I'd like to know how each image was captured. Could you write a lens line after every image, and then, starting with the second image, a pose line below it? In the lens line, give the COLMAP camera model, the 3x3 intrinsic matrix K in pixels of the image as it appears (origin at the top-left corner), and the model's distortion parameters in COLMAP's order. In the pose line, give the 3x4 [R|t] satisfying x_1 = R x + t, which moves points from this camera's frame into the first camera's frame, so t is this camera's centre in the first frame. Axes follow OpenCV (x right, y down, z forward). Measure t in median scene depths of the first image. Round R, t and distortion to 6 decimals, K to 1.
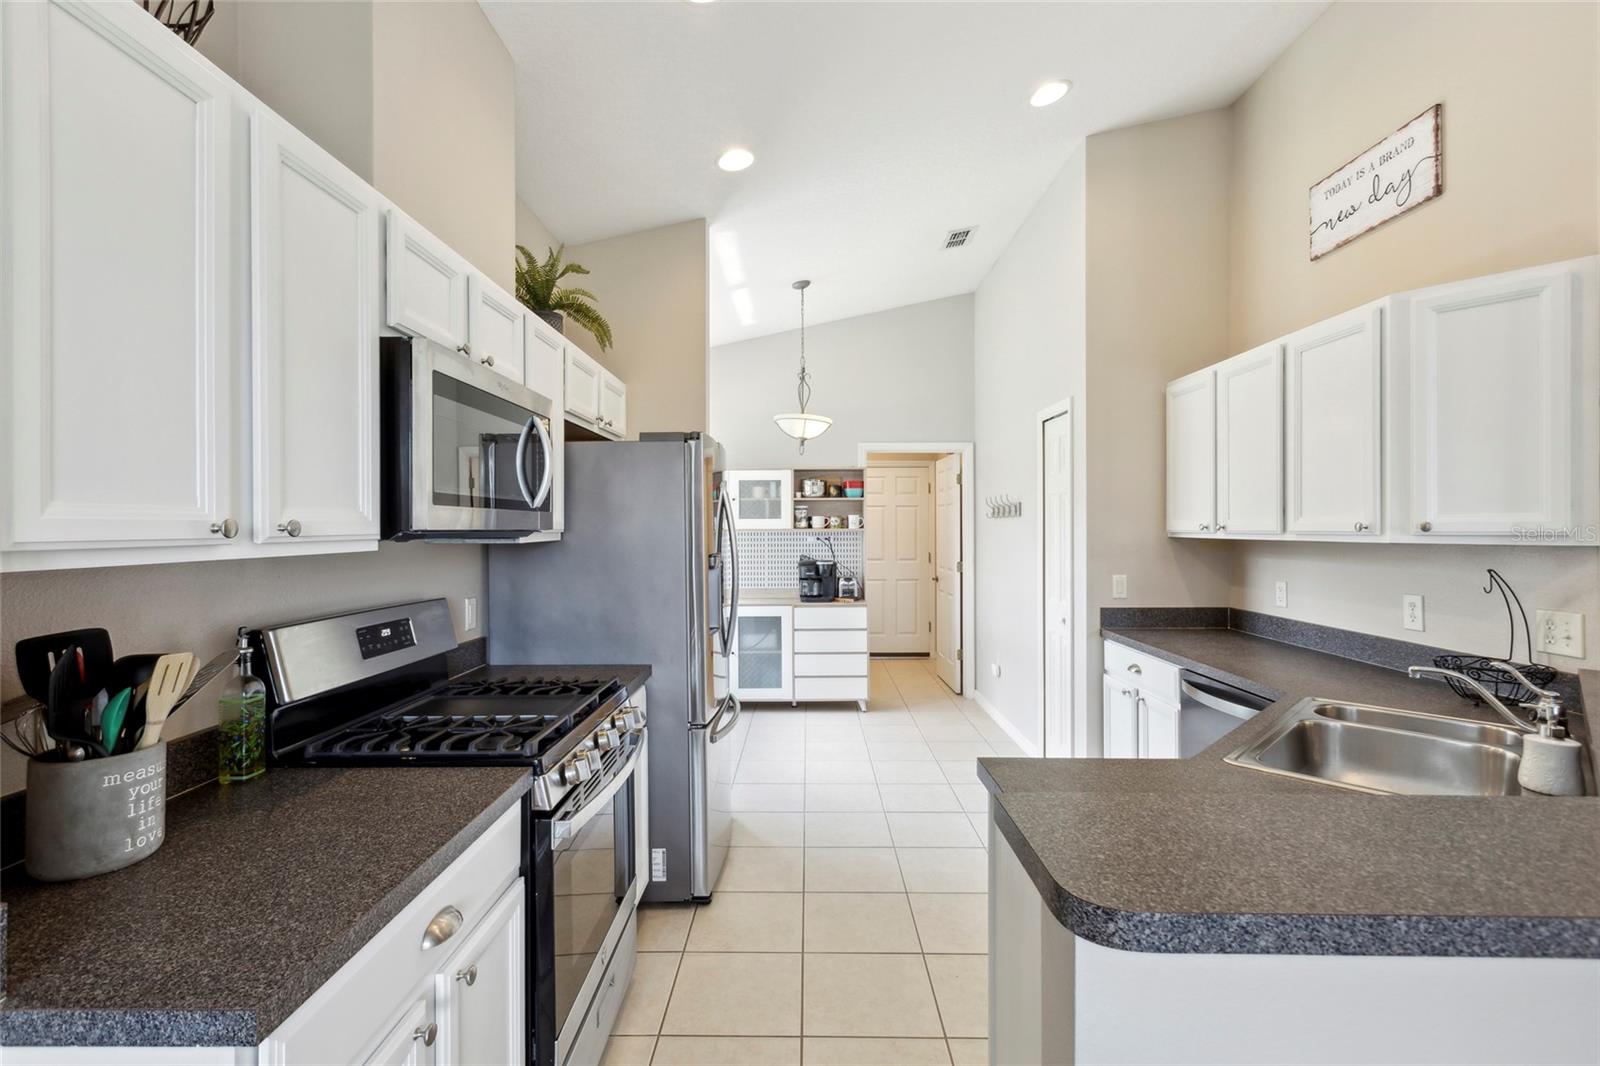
lens RADIAL K [[722.7, 0, 796.8], [0, 722.7, 526.0], [0, 0, 1]] dist [0.003338, 0.000323]
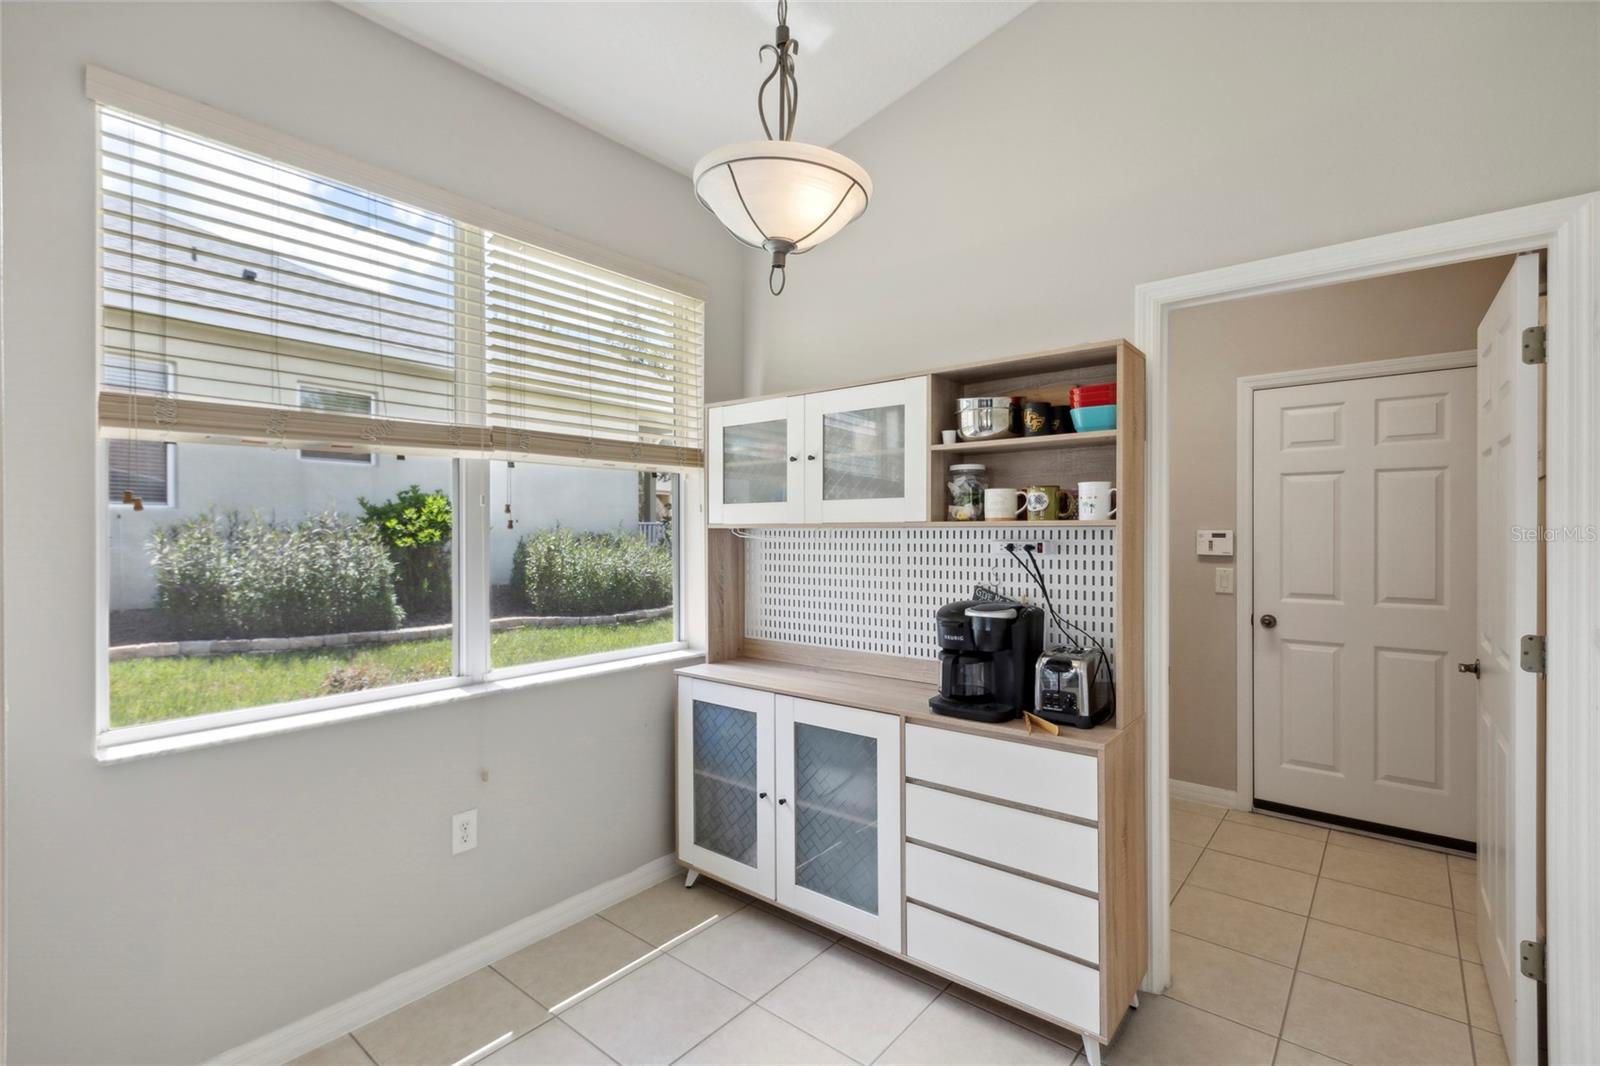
lens RADIAL K [[725.8, 0, 798.8], [0, 725.8, 533.1], [0, 0, 1]] dist [0.002244, 0.000950]
pose [[0.781564, 0.004234, -0.623810, 0.192021], [-0.000090, 0.999978, 0.006674, 0.007499], [0.623825, -0.005160, 0.781547, 0.643825]]
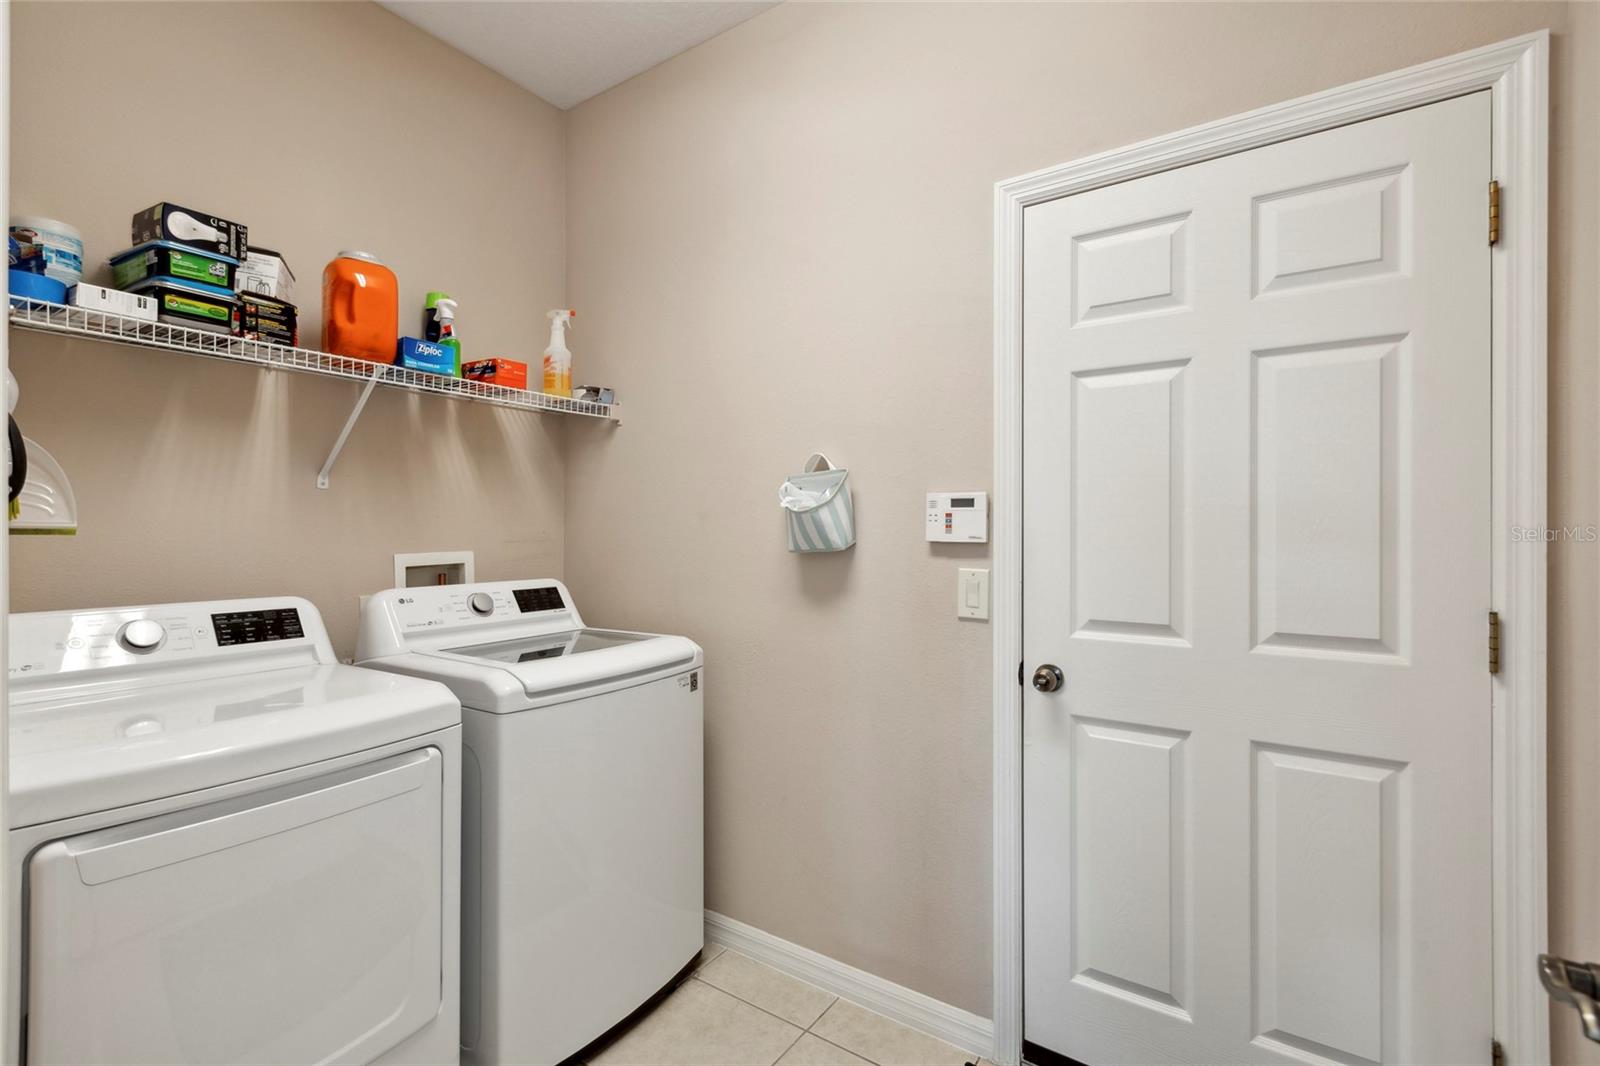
lens RADIAL K [[722.7, 0, 796.8], [0, 722.7, 526.0], [0, 0, 1]] dist [0.003338, 0.000323]
pose [[0.842063, 0.003134, -0.539370, 0.192230], [-0.004782, 0.999987, -0.001655, 0.025091], [0.539358, 0.003973, 0.842067, 1.069915]]
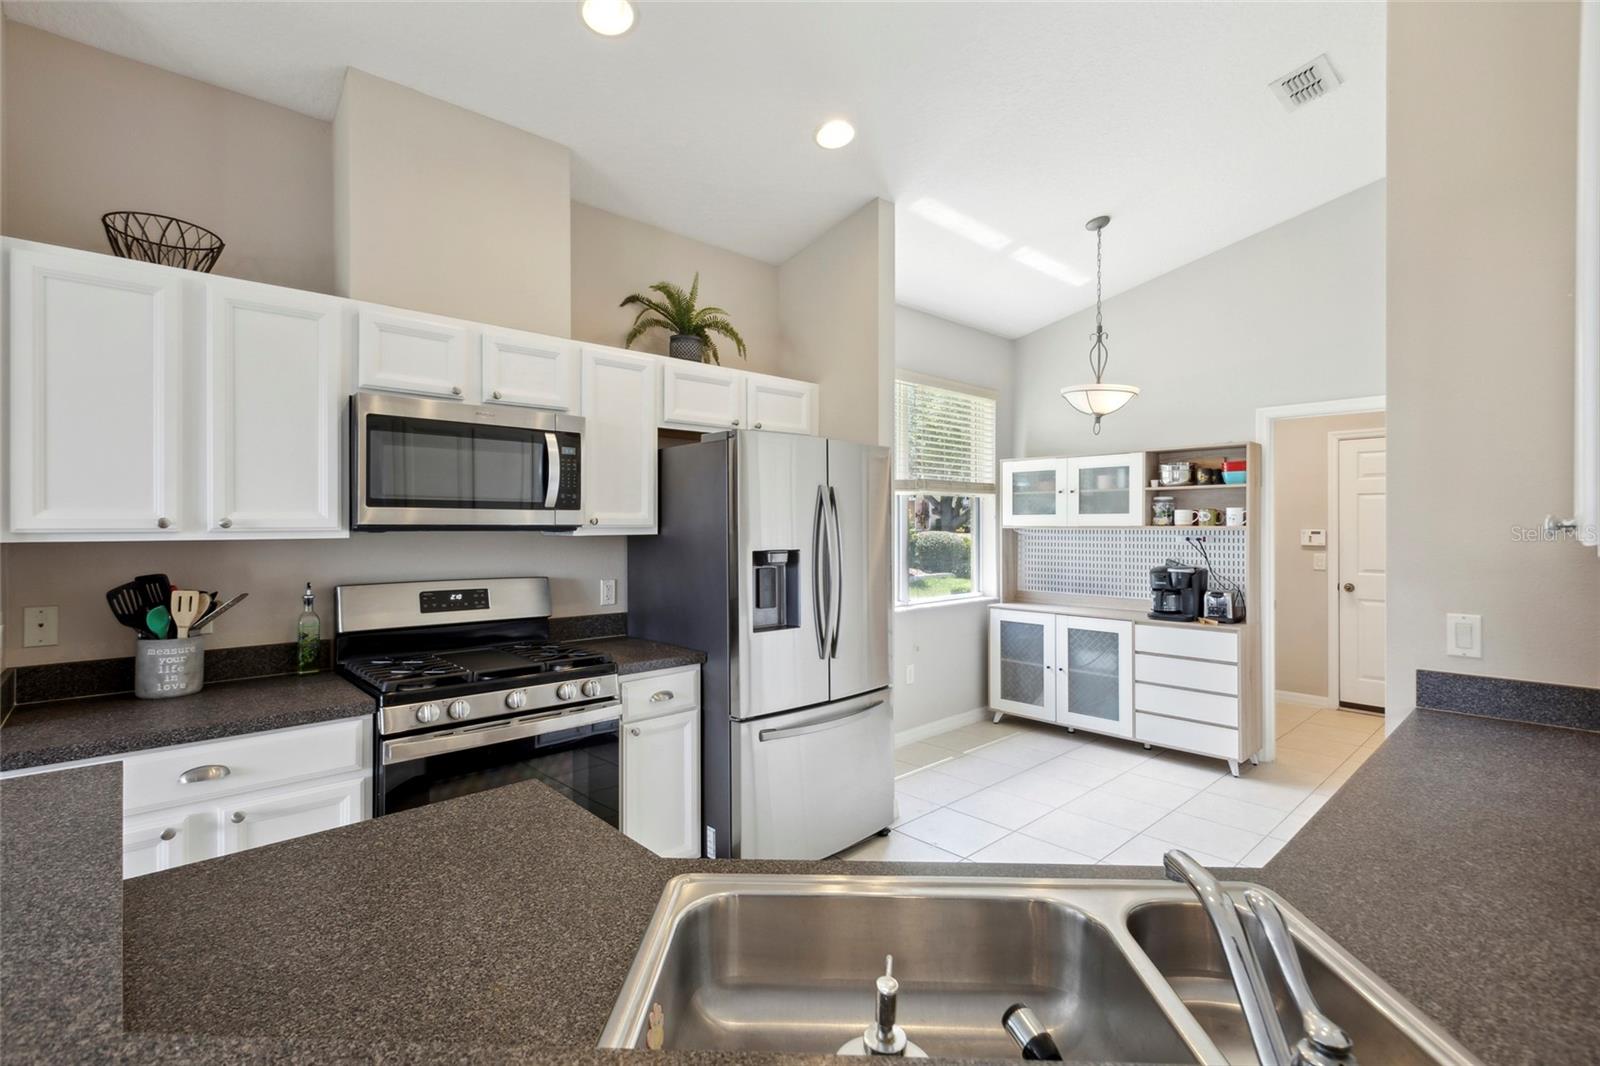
lens RADIAL K [[722.7, 0, 796.8], [0, 722.7, 526.0], [0, 0, 1]] dist [0.003338, 0.000323]
pose [[0.688342, 0.003327, -0.725379, 0.313068], [-0.000186, 0.999990, 0.004411, 0.000342], [0.725386, -0.002902, 0.688336, 0.172255]]
